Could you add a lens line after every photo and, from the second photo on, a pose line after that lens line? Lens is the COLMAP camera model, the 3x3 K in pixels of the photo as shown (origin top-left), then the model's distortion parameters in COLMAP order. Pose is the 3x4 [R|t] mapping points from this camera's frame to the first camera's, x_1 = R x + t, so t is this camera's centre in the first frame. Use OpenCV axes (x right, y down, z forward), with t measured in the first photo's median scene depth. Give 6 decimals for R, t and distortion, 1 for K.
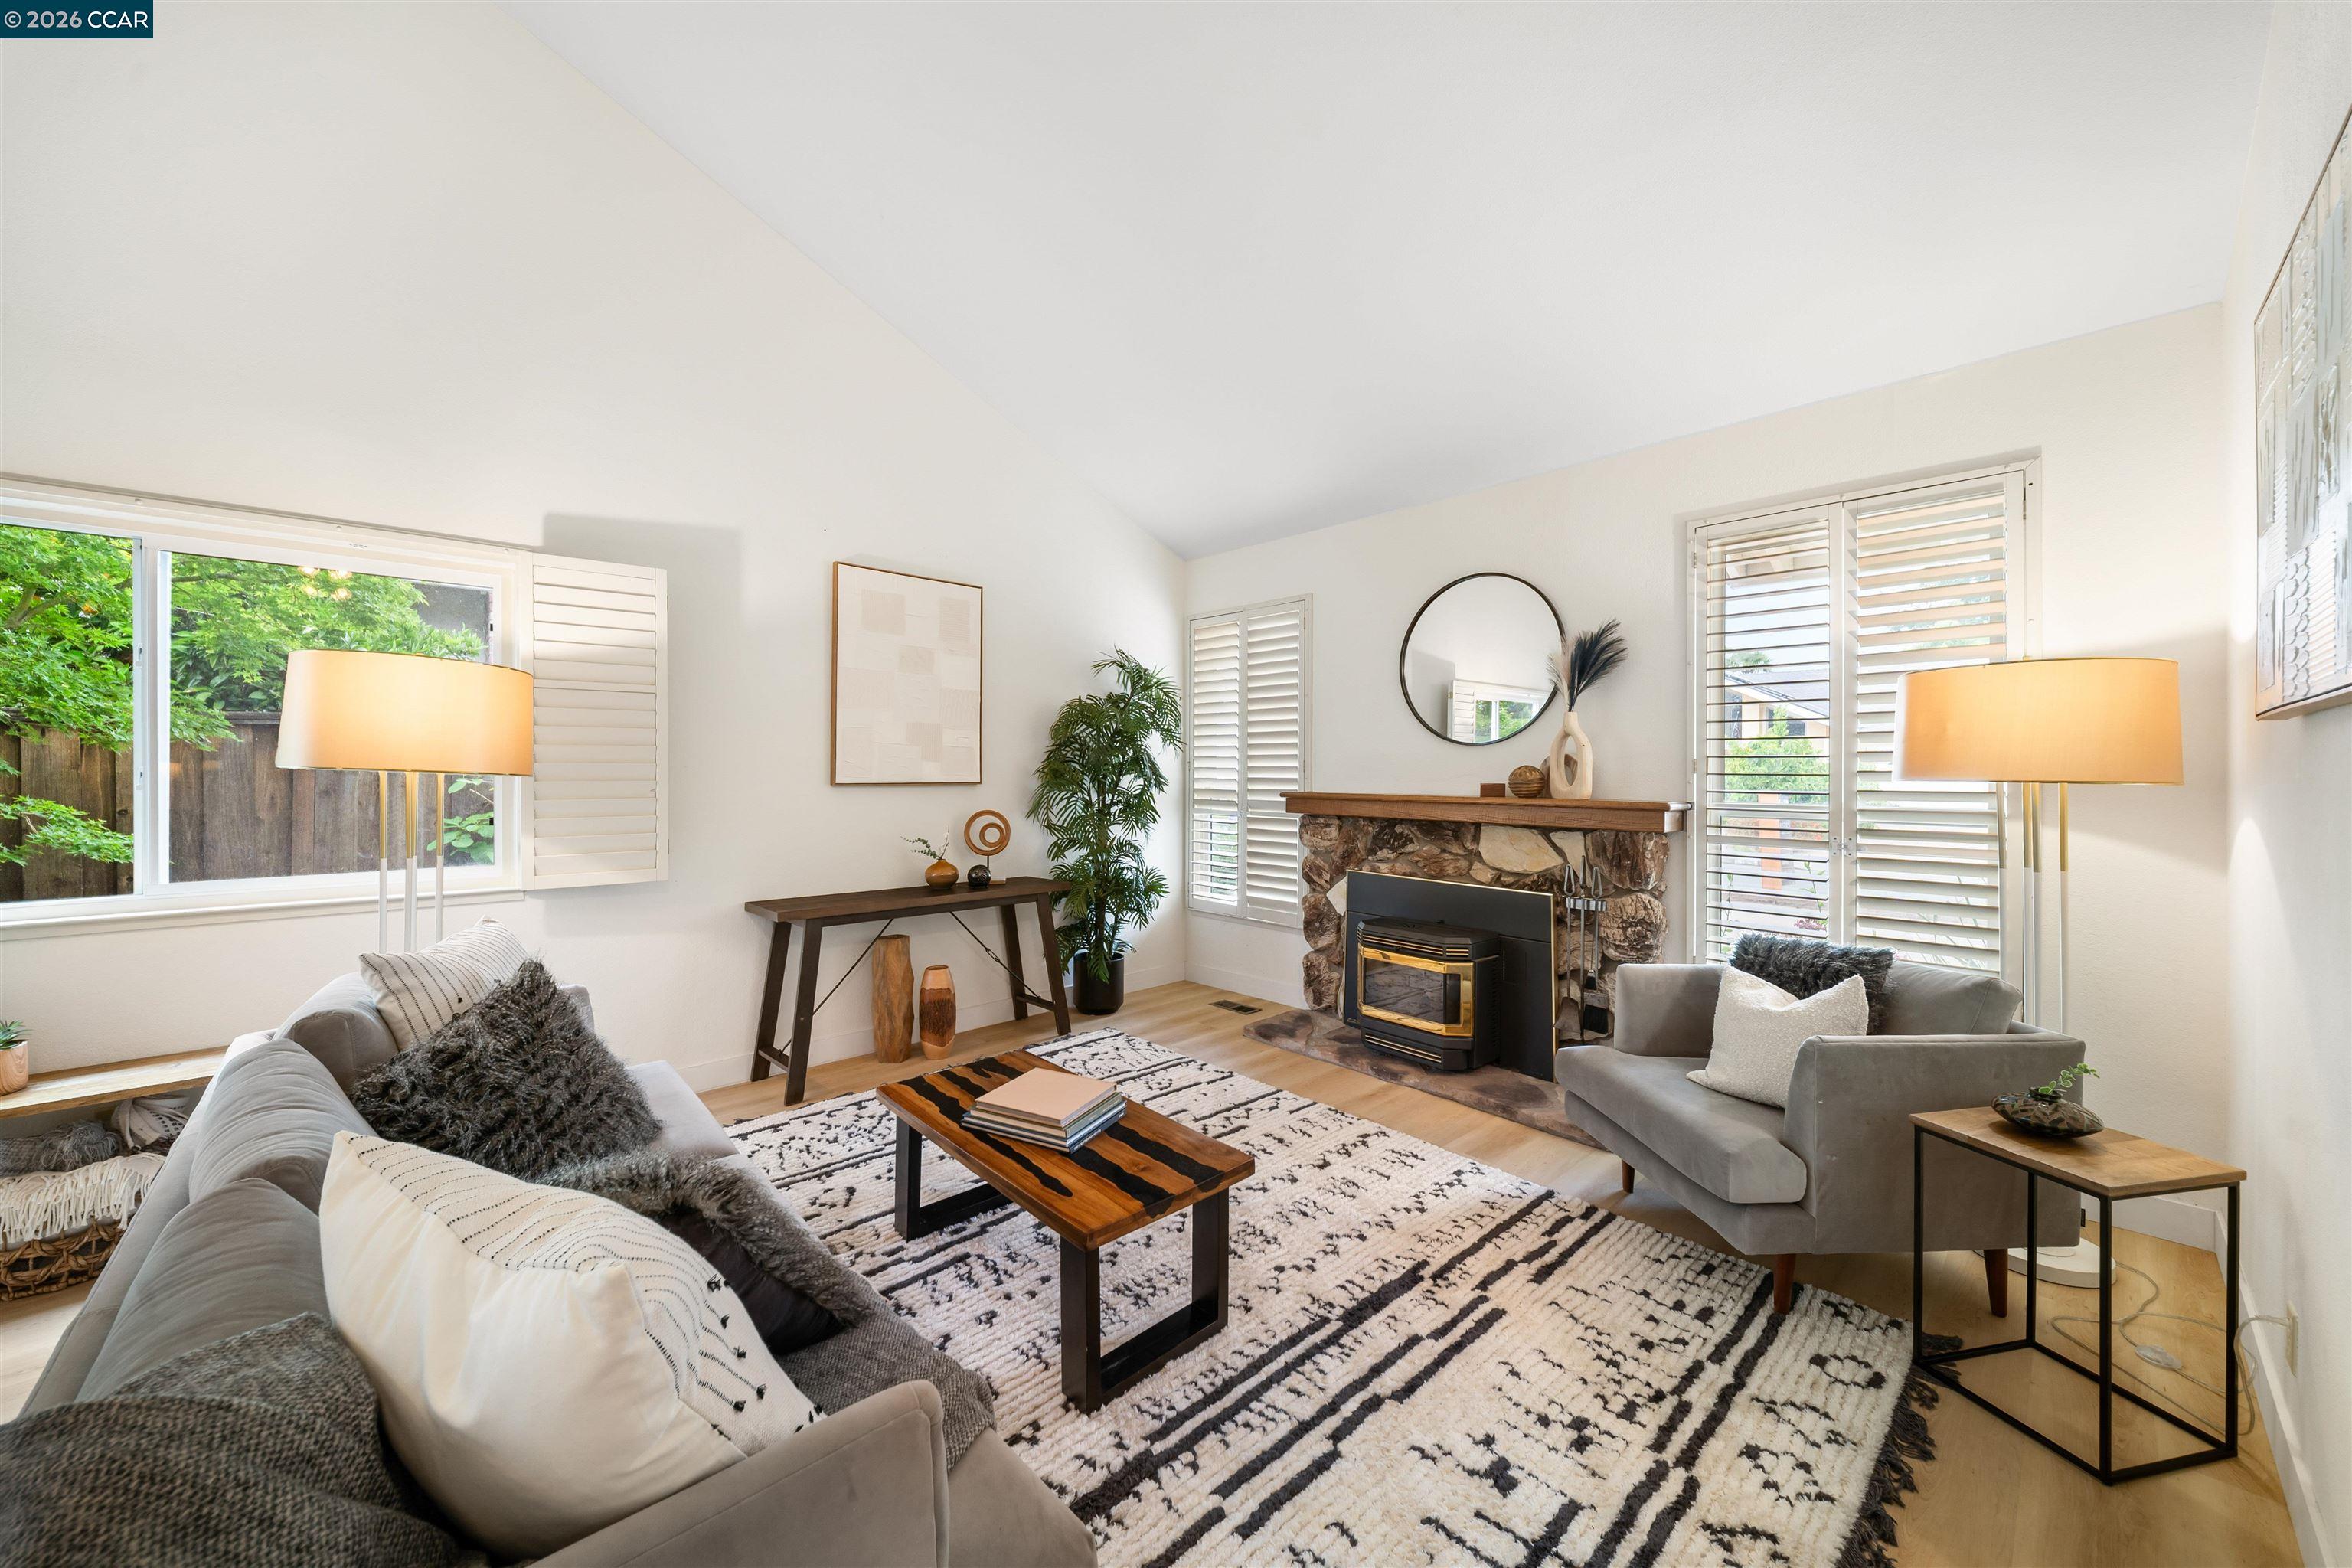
lens RADIAL K [[825.0, 0, 1146.6], [0, 825.0, 772.1], [0, 0, 1]] dist [-0.000630, -0.000063]
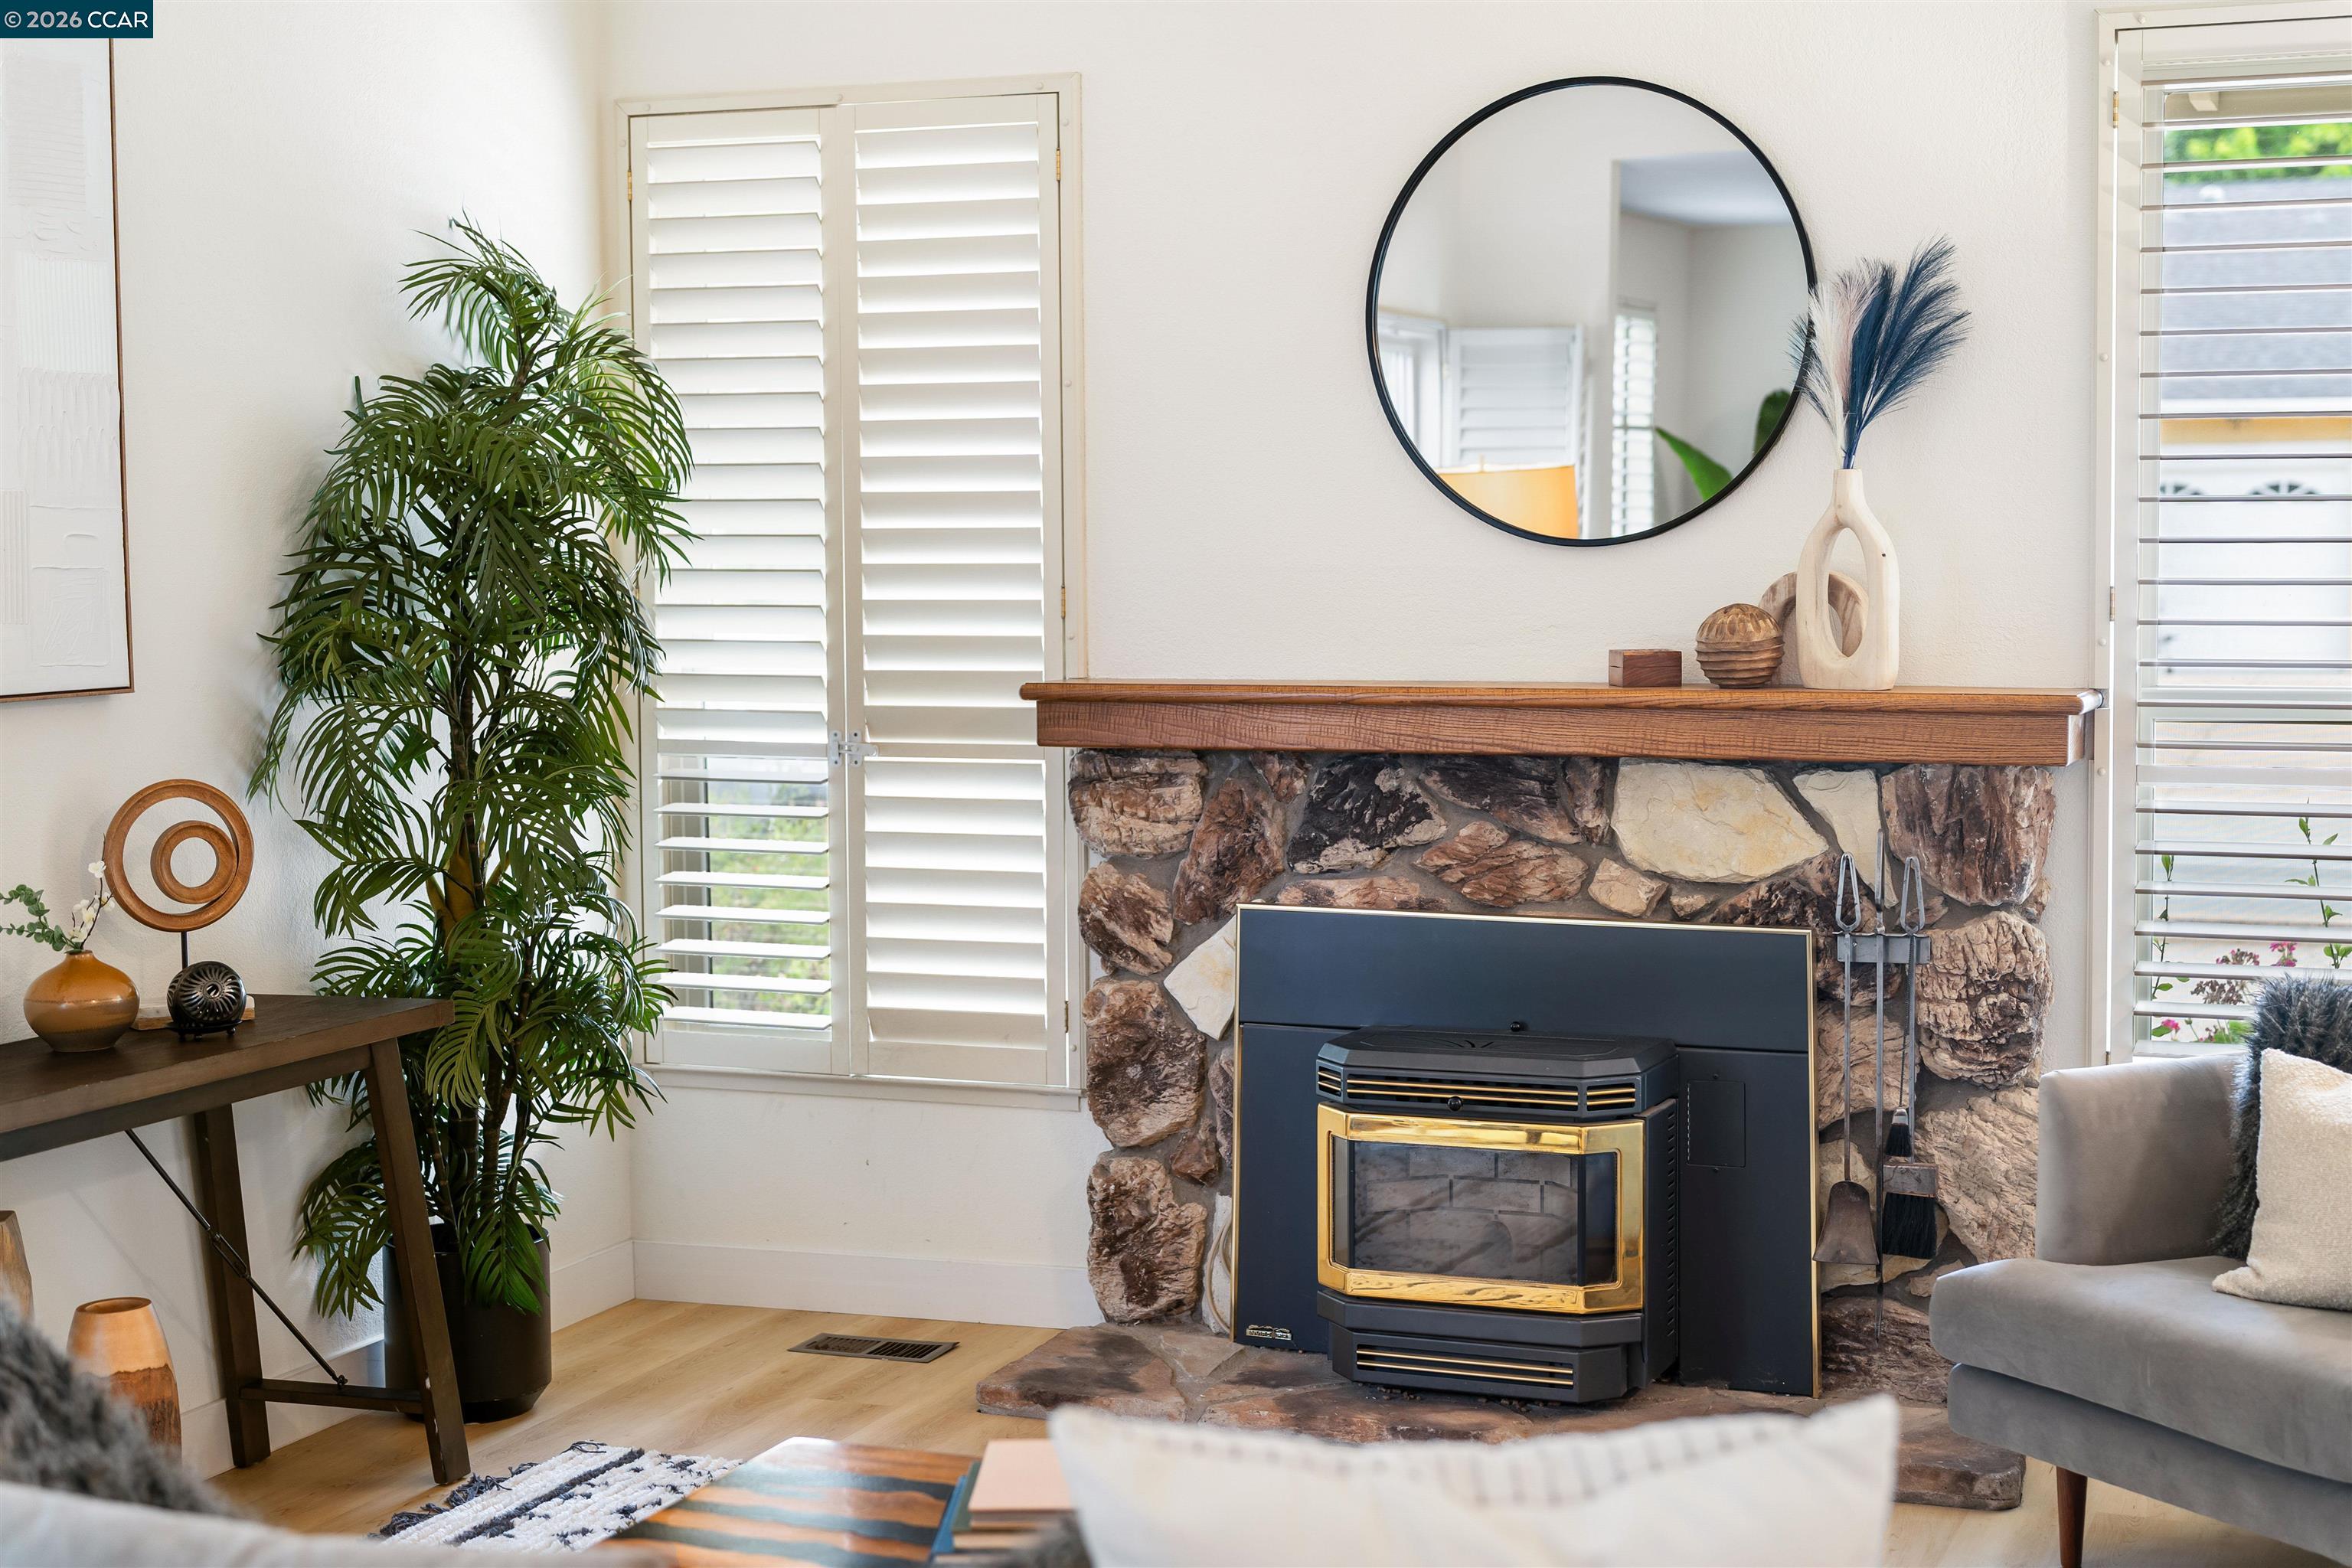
lens RADIAL K [[3328.6, 0, 1176.0], [0, 3328.6, 784.0], [0, 0, 1]] dist [-0.028108, -0.008273]
pose [[0.886304, -0.044630, 0.460948, -0.447586], [0.010957, 0.997088, 0.075471, -0.040244], [-0.462974, -0.061840, 0.884212, -0.233662]]
